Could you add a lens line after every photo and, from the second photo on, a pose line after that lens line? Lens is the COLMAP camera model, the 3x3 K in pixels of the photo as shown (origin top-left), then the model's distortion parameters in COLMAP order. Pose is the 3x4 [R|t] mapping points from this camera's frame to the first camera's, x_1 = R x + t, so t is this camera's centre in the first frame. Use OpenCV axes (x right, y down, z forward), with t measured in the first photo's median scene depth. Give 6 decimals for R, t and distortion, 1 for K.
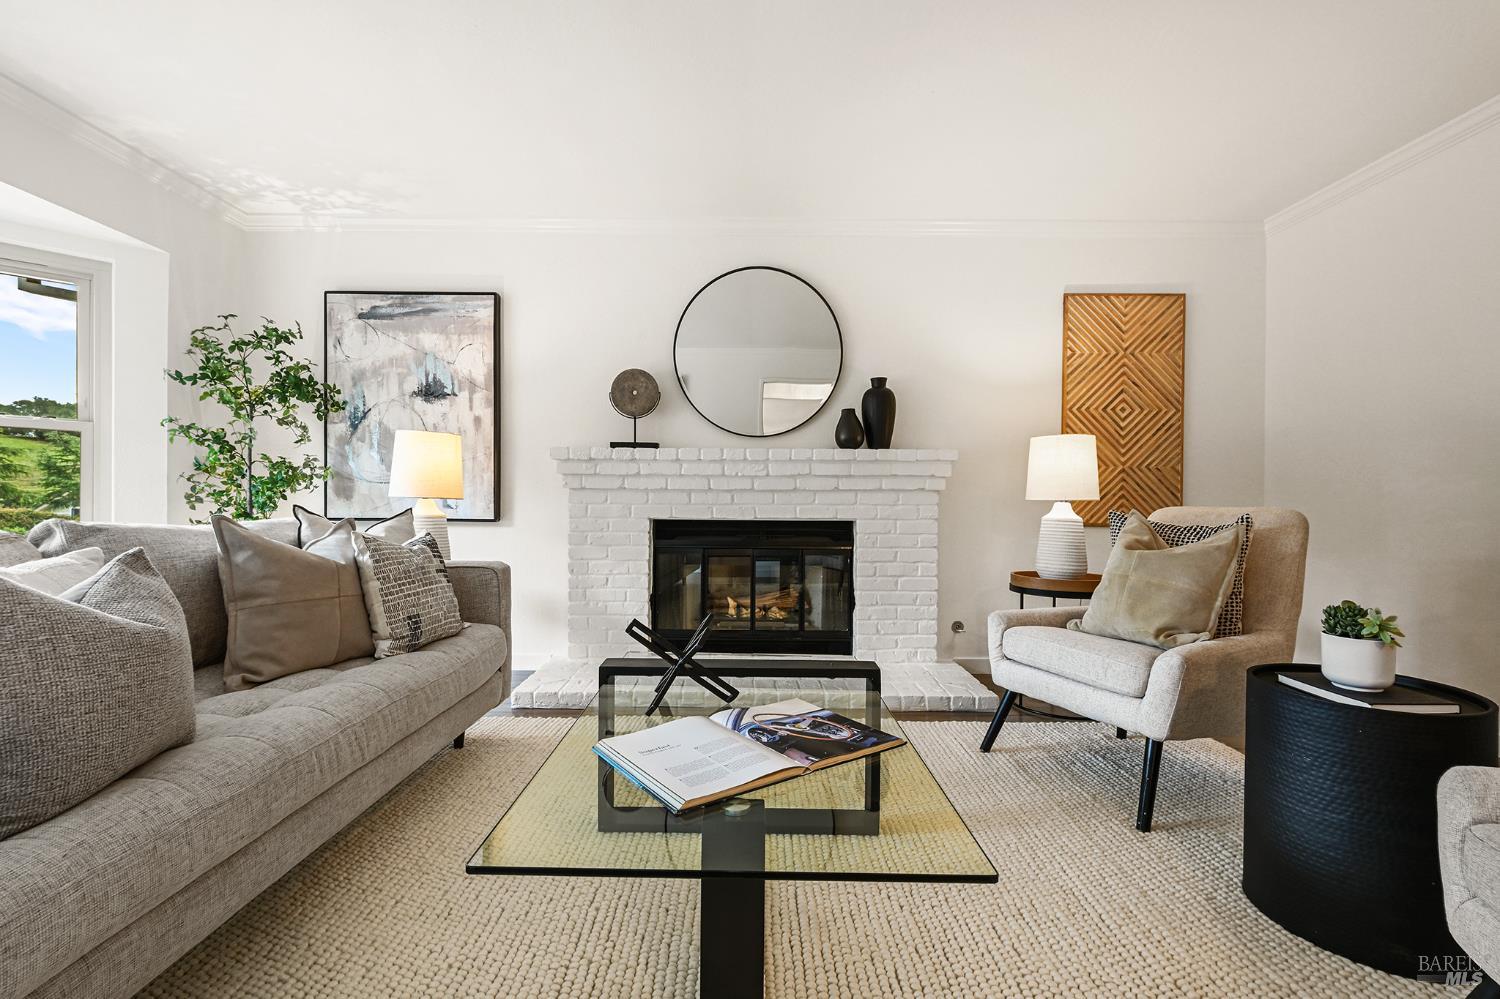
lens RADIAL K [[675.7, 0, 749.7], [0, 675.7, 498.7], [0, 0, 1]] dist [-0.000197, -0.000885]
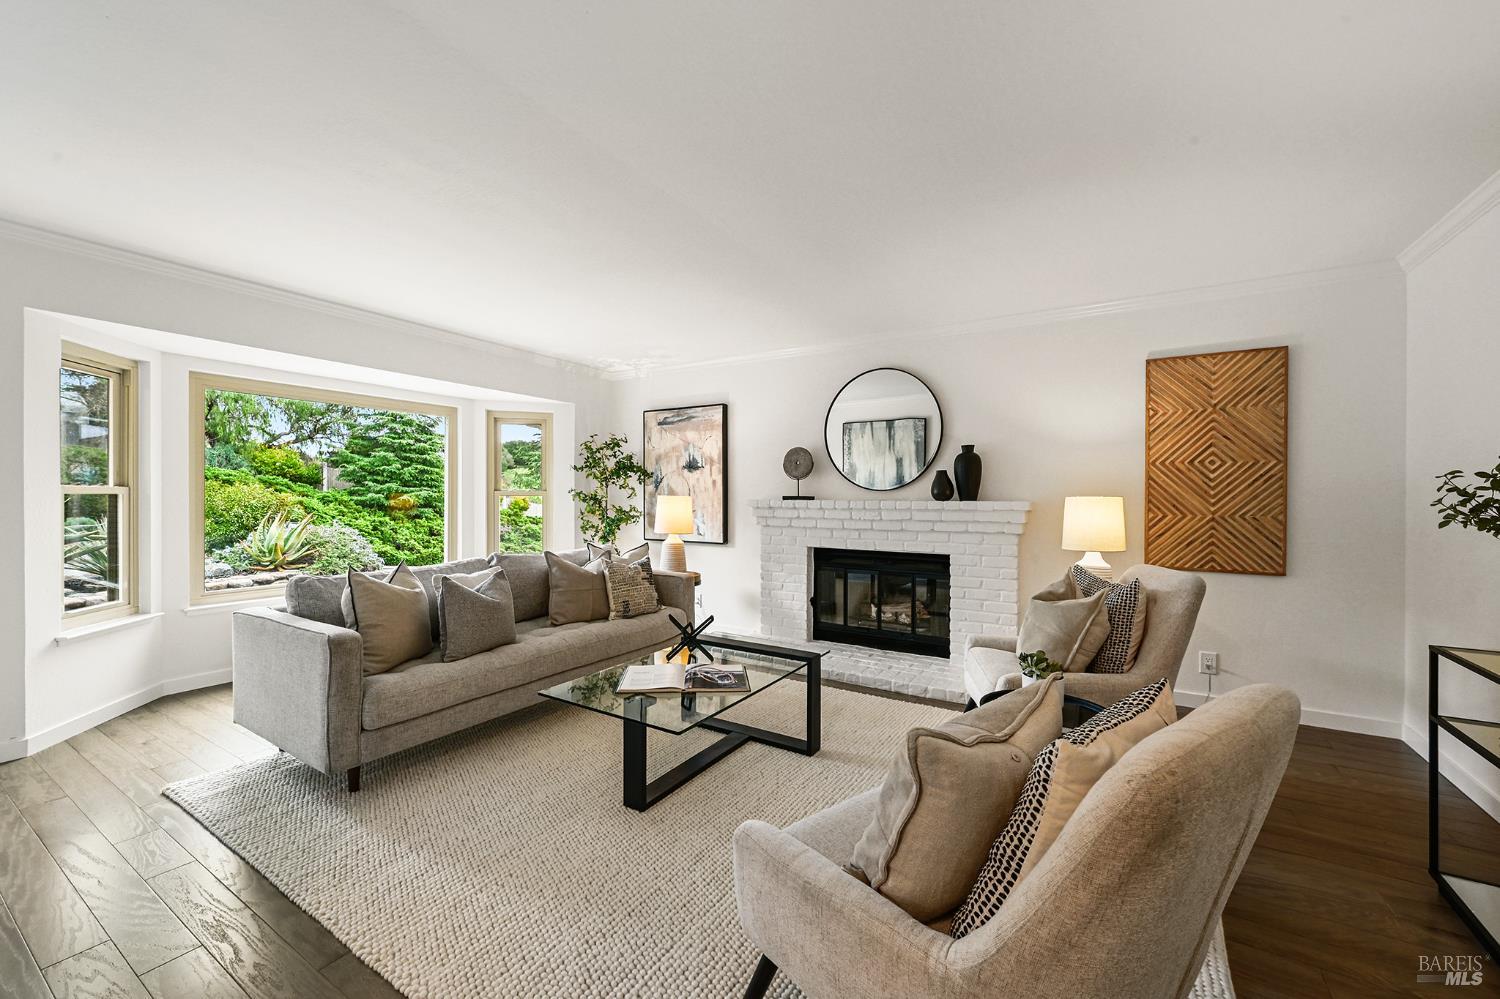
lens RADIAL K [[592.1, 0, 749.8], [0, 592.1, 501.1], [0, 0, 1]] dist [-0.005919, 0.000252]
pose [[0.850171, 0.001200, -0.526506, 0.431906], [0.000833, 0.999993, 0.003624, -0.076119], [0.526507, -0.003520, 0.850164, -0.179604]]
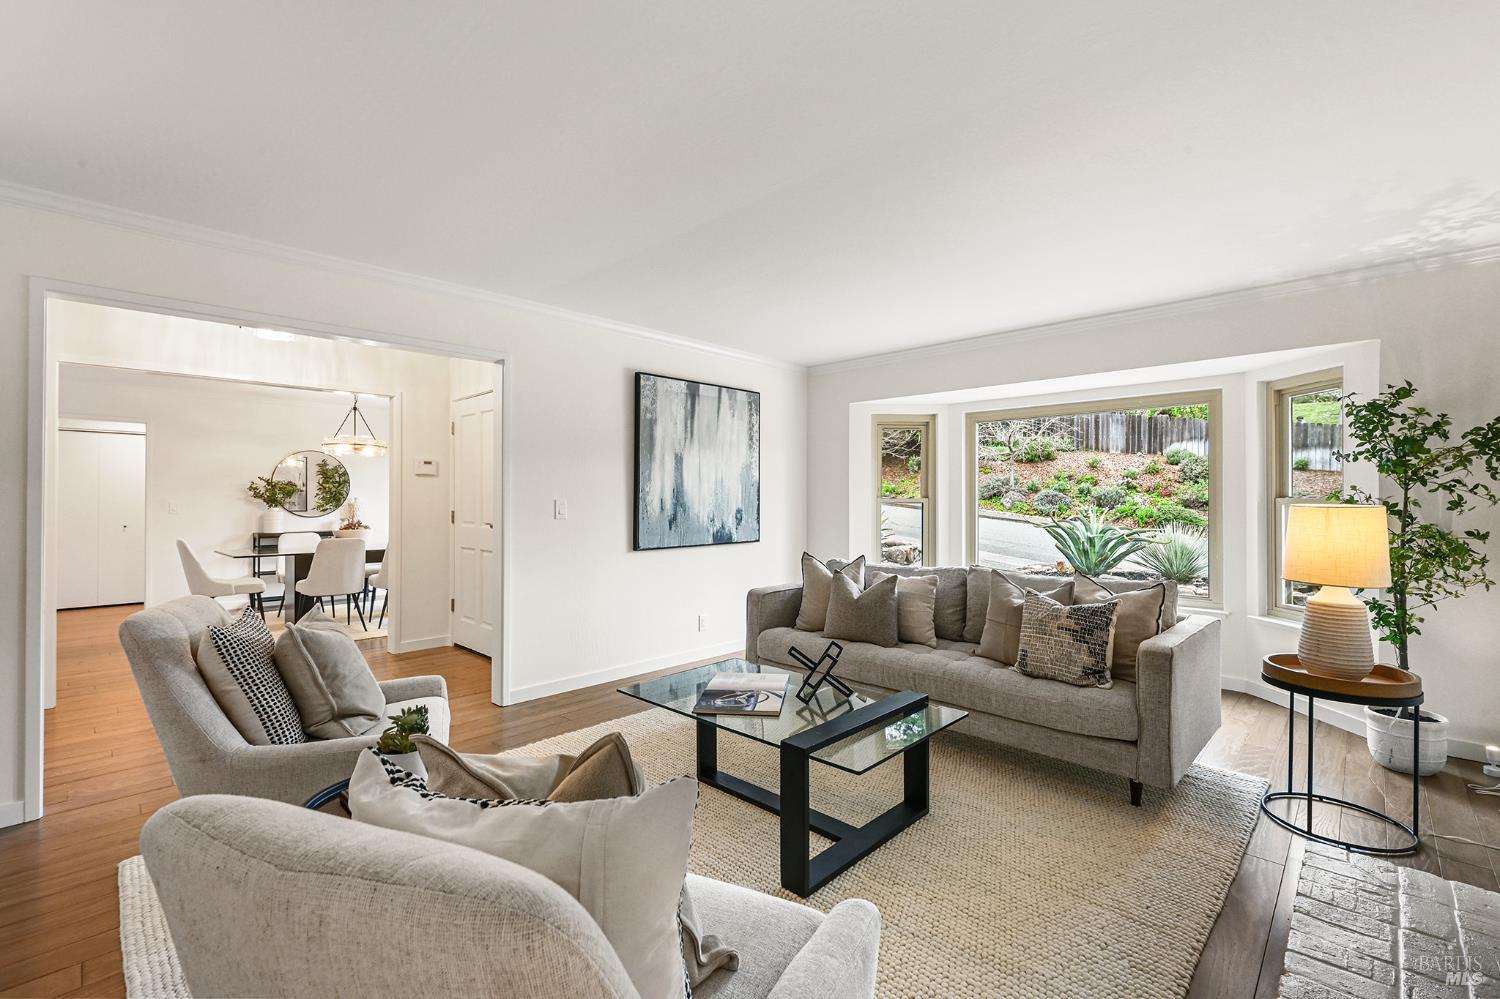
lens RADIAL K [[644.1, 0, 751.9], [0, 644.1, 498.7], [0, 0, 1]] dist [0.003760, 0.000062]
pose [[-0.686983, -0.014254, -0.726534, 0.526415], [-0.009295, 0.999898, -0.010829, -0.075484], [0.726614, -0.000686, -0.687045, 0.873928]]
